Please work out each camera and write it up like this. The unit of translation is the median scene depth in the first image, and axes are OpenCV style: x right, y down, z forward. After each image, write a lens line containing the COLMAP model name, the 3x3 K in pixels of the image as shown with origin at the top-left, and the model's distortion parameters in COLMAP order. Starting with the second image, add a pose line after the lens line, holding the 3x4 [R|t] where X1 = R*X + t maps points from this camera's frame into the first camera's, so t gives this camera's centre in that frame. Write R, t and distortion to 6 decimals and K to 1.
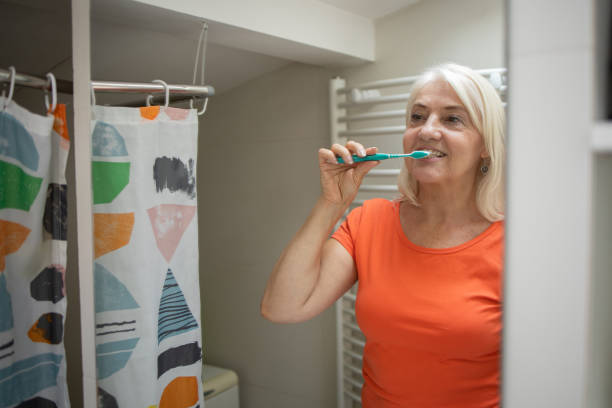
lens RADIAL K [[624.2, 0, 297.7], [0, 624.2, 224.2], [0, 0, 1]] dist [-0.012954, -0.019808]
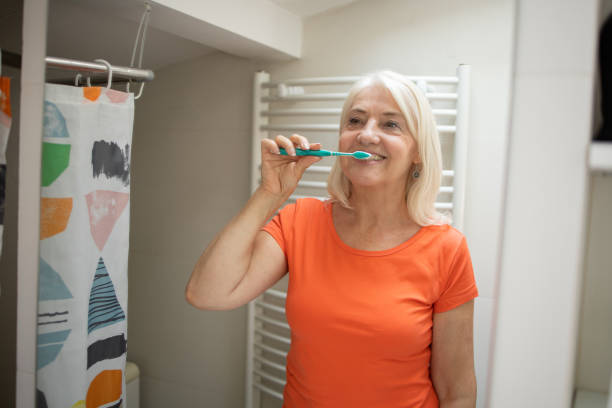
lens RADIAL K [[624.2, 0, 297.7], [0, 624.2, 224.2], [0, 0, 1]] dist [-0.012954, -0.019808]
pose [[0.978488, 0.045182, 0.201295, -0.105799], [-0.048522, 0.998754, 0.011685, -0.005915], [-0.200516, -0.021201, 0.979461, 0.003402]]
